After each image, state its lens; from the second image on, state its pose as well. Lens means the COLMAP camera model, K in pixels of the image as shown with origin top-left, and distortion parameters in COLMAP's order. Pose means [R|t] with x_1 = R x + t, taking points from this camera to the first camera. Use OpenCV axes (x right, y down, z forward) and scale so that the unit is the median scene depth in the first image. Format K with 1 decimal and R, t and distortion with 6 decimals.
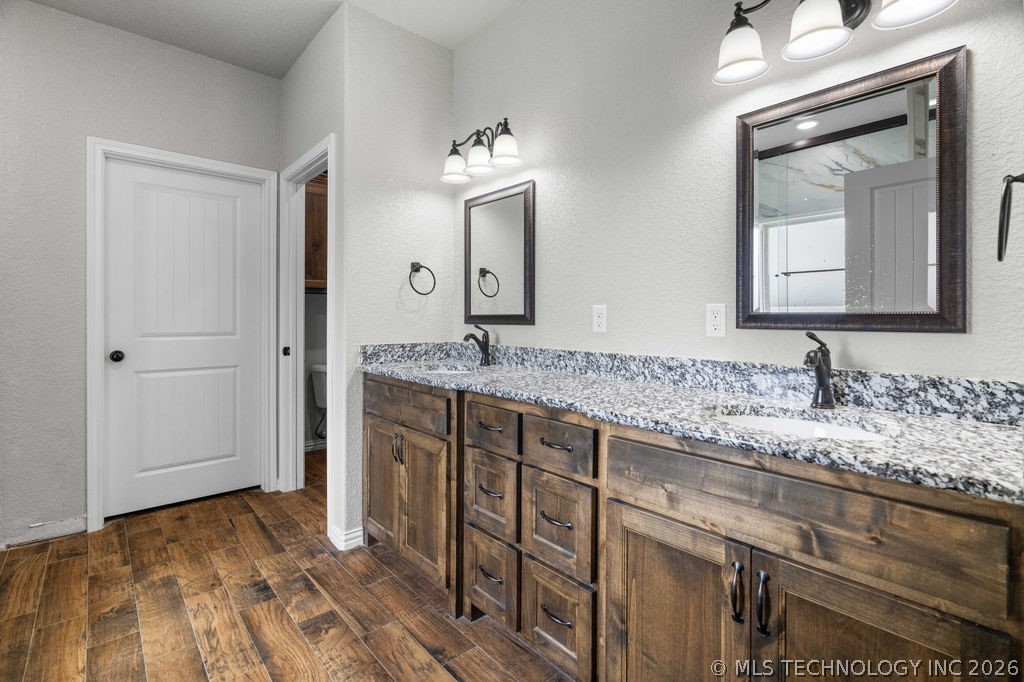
lens RADIAL K [[471.2, 0, 519.0], [0, 471.2, 323.3], [0, 0, 1]] dist [-0.011917, 0.004526]
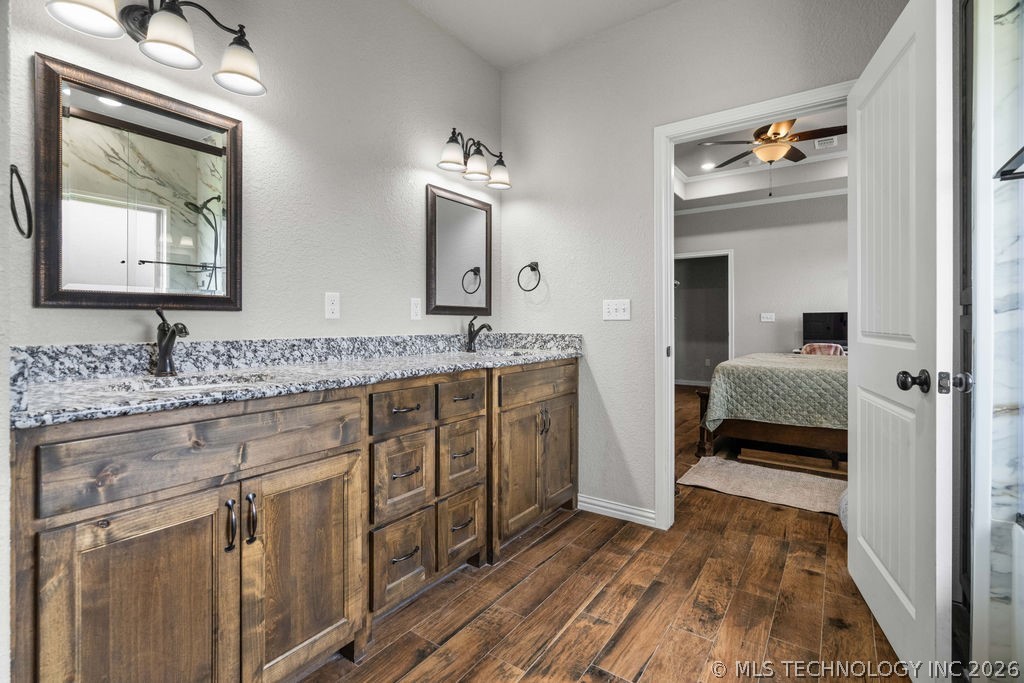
lens RADIAL K [[471.2, 0, 515.9], [0, 471.2, 318.3], [0, 0, 1]] dist [-0.011917, 0.004526]
pose [[-0.232496, 0.000821, 0.972597, -0.993188], [0.003796, 0.999993, 0.000064, 0.021198], [-0.972590, 0.003707, -0.232497, 0.901457]]
